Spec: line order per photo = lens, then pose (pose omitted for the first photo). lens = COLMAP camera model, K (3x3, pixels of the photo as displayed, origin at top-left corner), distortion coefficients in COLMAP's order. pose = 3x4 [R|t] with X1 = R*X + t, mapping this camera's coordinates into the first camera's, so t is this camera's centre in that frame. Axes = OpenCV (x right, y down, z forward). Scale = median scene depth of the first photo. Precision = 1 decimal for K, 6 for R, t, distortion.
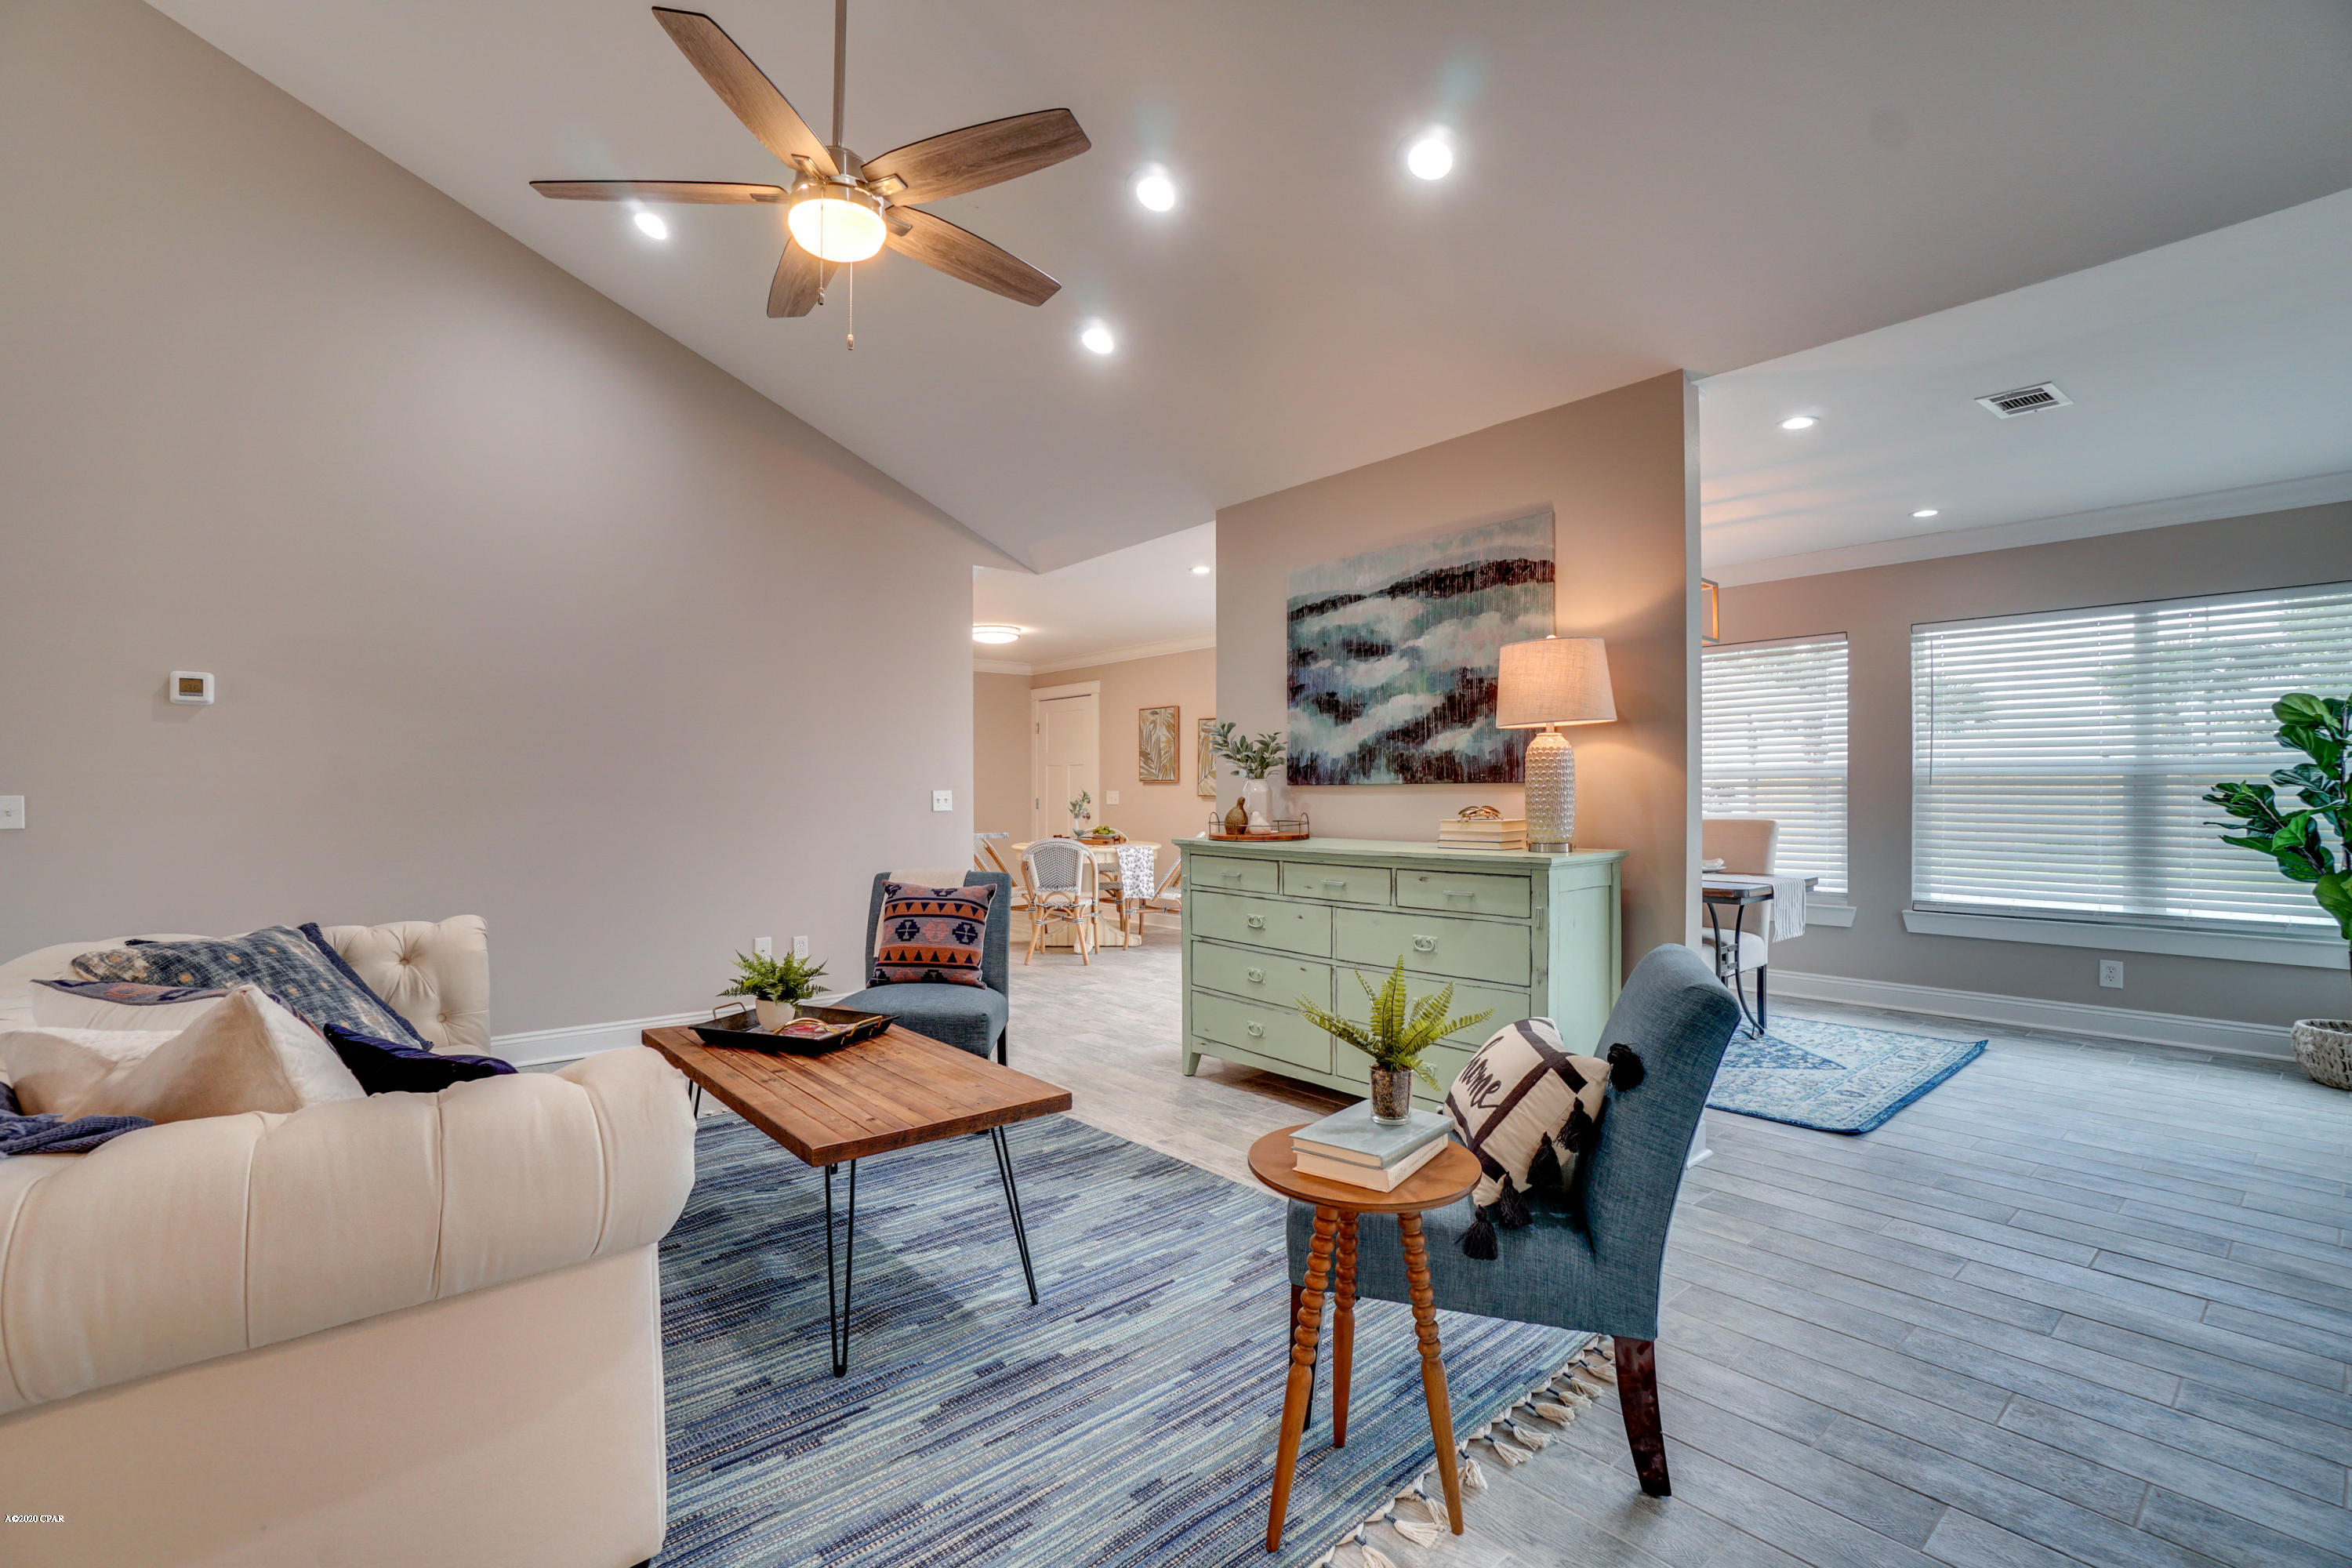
lens RADIAL K [[1066.5, 0, 1174.2], [0, 1066.5, 791.5], [0, 0, 1]] dist [-0.056051, 0.025824]
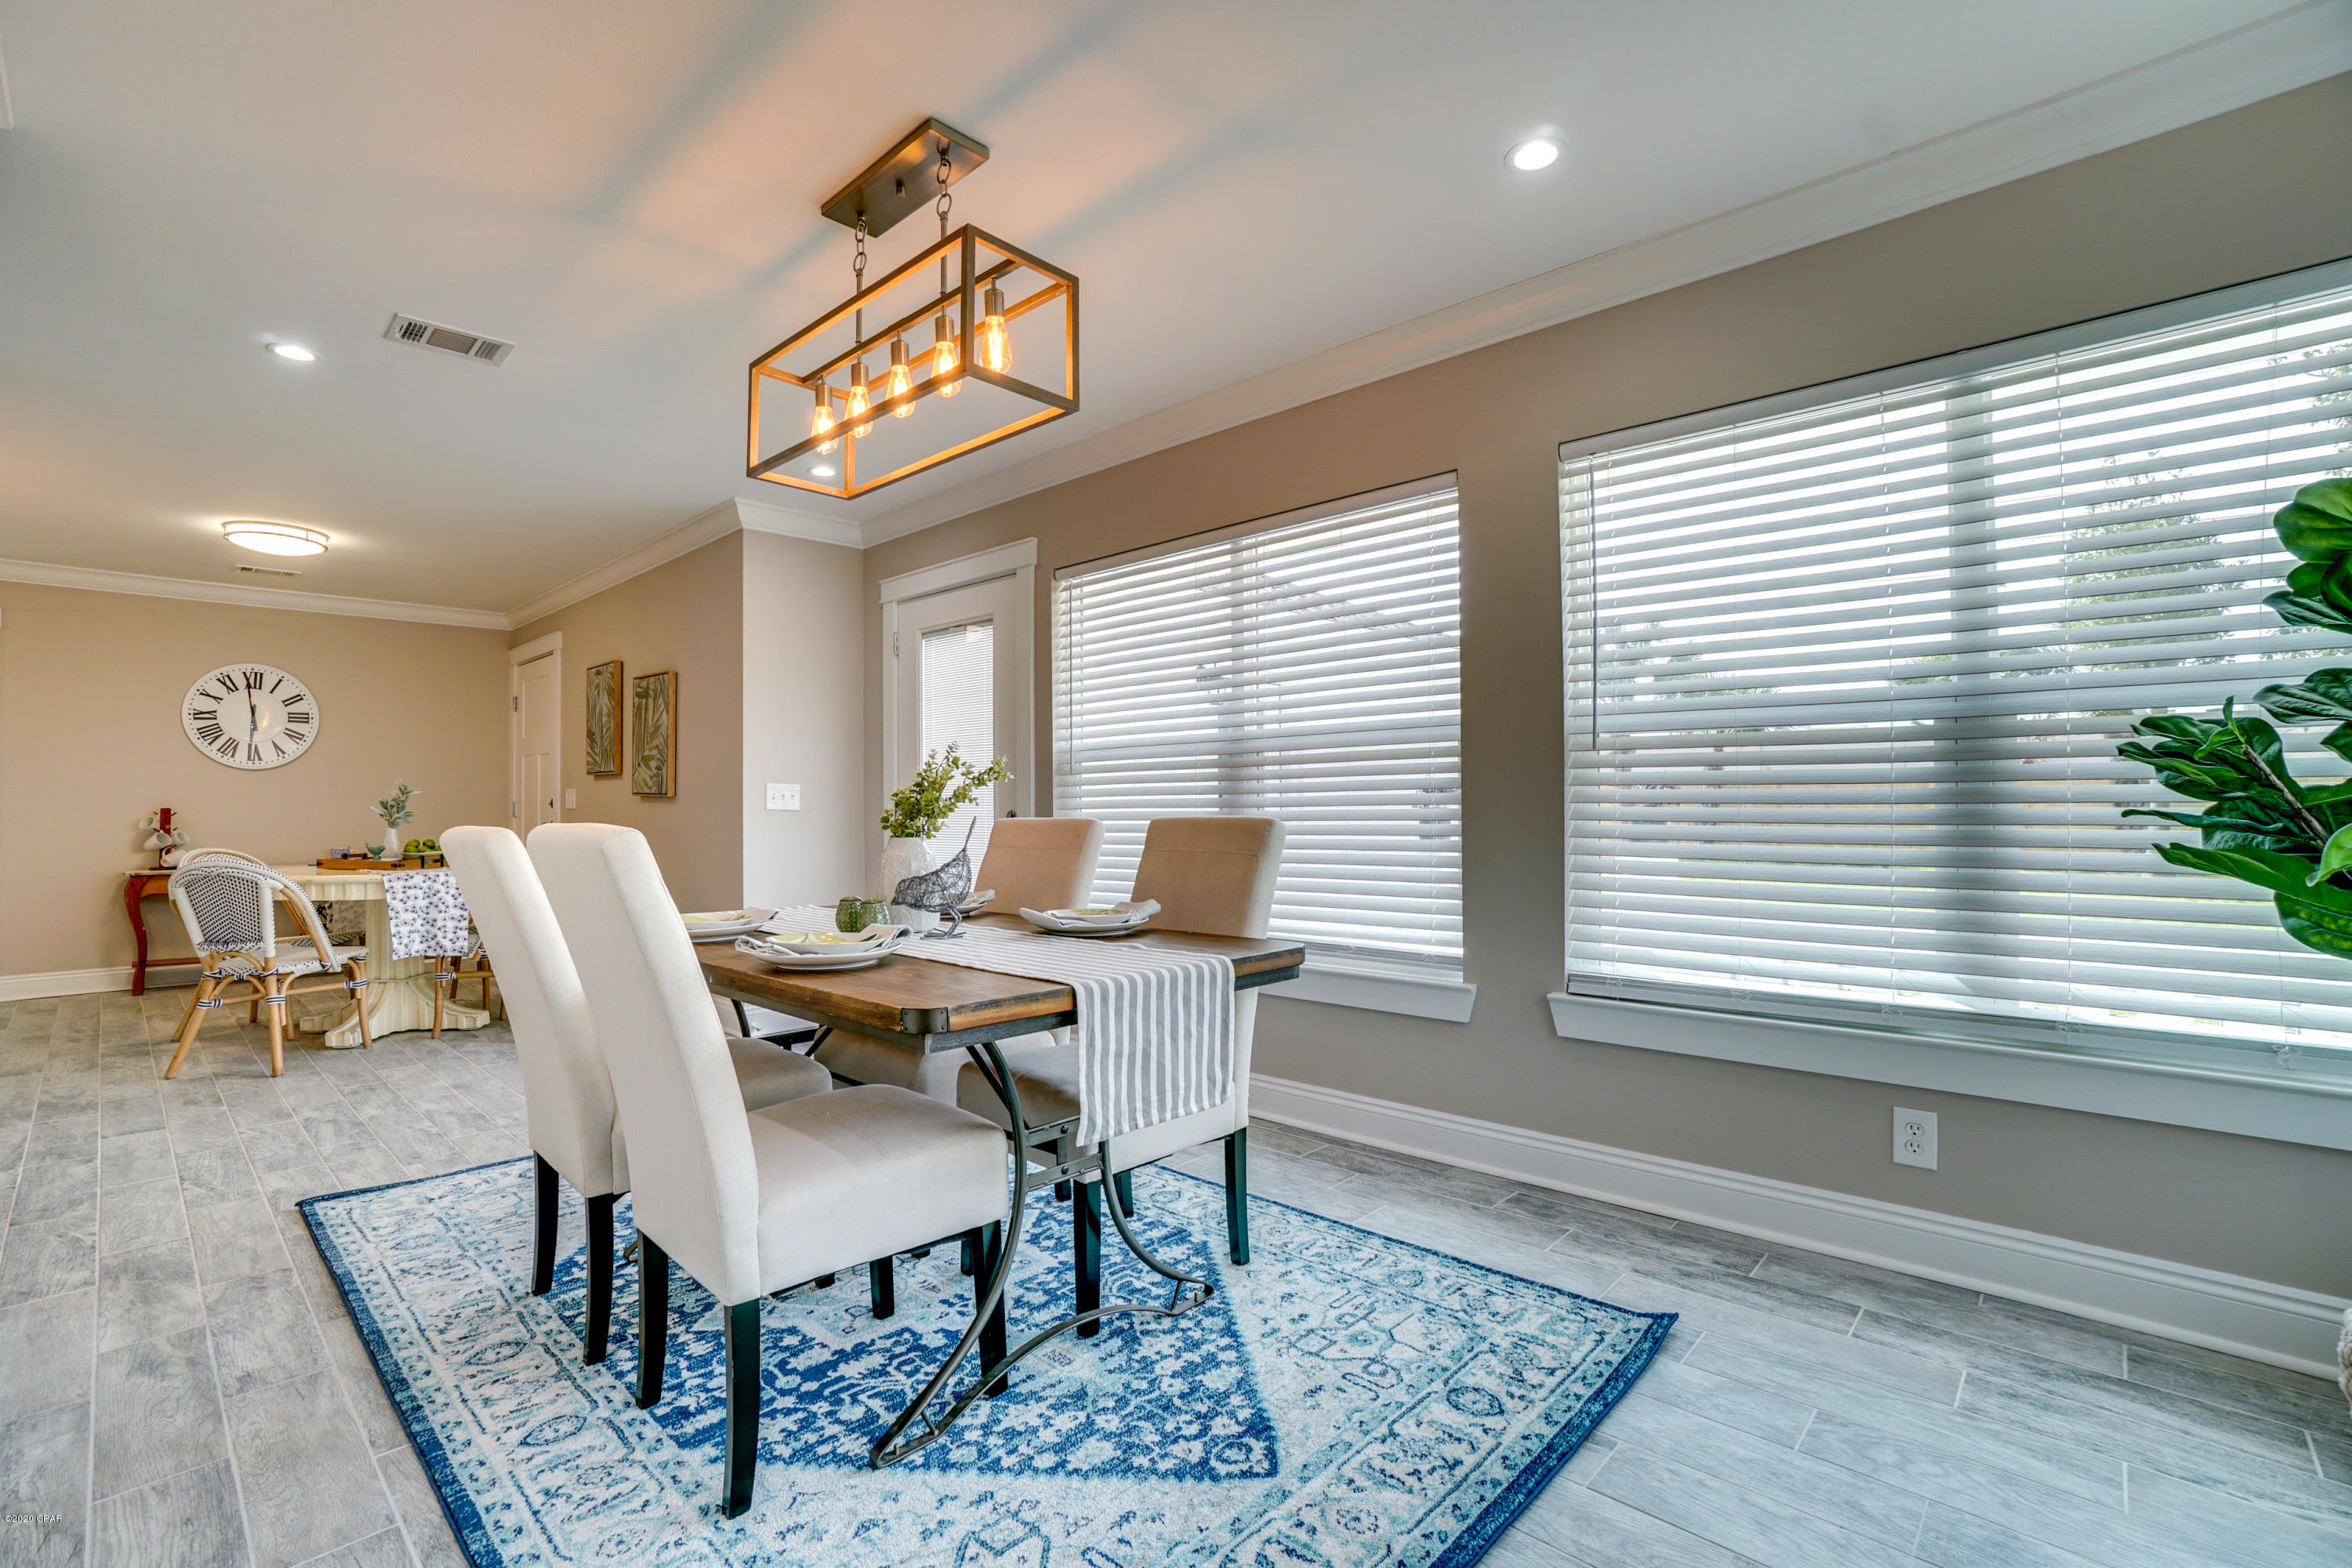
lens RADIAL K [[1066.5, 0, 1174.2], [0, 1066.5, 791.5], [0, 0, 1]] dist [-0.056051, 0.025824]
pose [[0.992458, 0.005246, 0.122476, 0.350252], [-0.002679, 0.999773, -0.021117, 0.019423], [-0.122559, 0.020630, 0.992247, 0.389327]]
